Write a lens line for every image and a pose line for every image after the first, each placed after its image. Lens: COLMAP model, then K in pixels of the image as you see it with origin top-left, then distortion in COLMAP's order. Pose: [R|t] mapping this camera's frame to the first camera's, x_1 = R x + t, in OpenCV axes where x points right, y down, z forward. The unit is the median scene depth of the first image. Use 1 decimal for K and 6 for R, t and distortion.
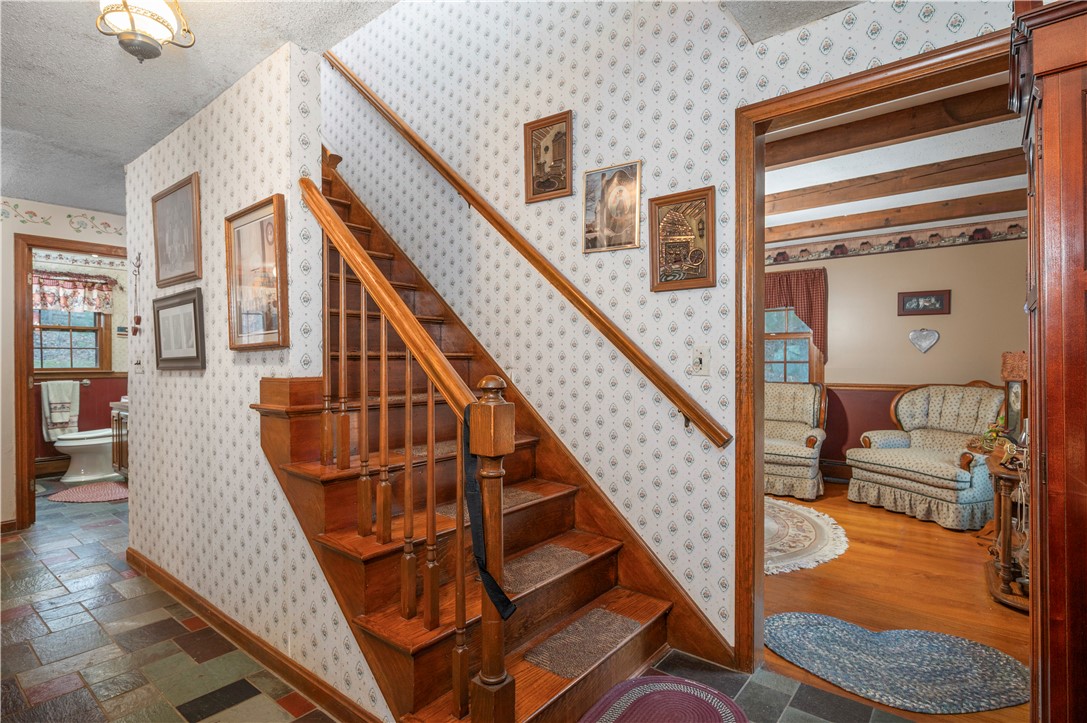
lens RADIAL K [[562.5, 0, 547.9], [0, 562.5, 365.4], [0, 0, 1]] dist [0.002018, 0.001455]
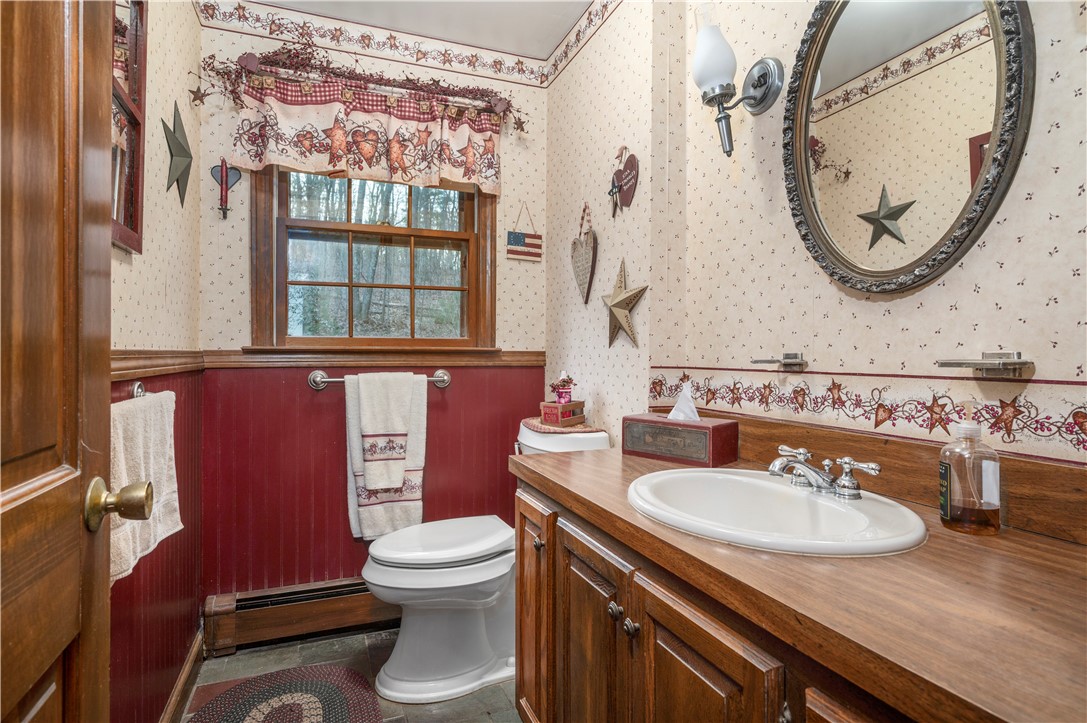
lens RADIAL K [[562.5, 0, 539.7], [0, 562.5, 356.5], [0, 0, 1]] dist [0.002018, 0.001455]
pose [[0.874716, 0.007481, -0.484578, -0.513070], [-0.011214, 0.999926, -0.004804, 0.015014], [0.484506, 0.009636, 0.874735, 0.621938]]
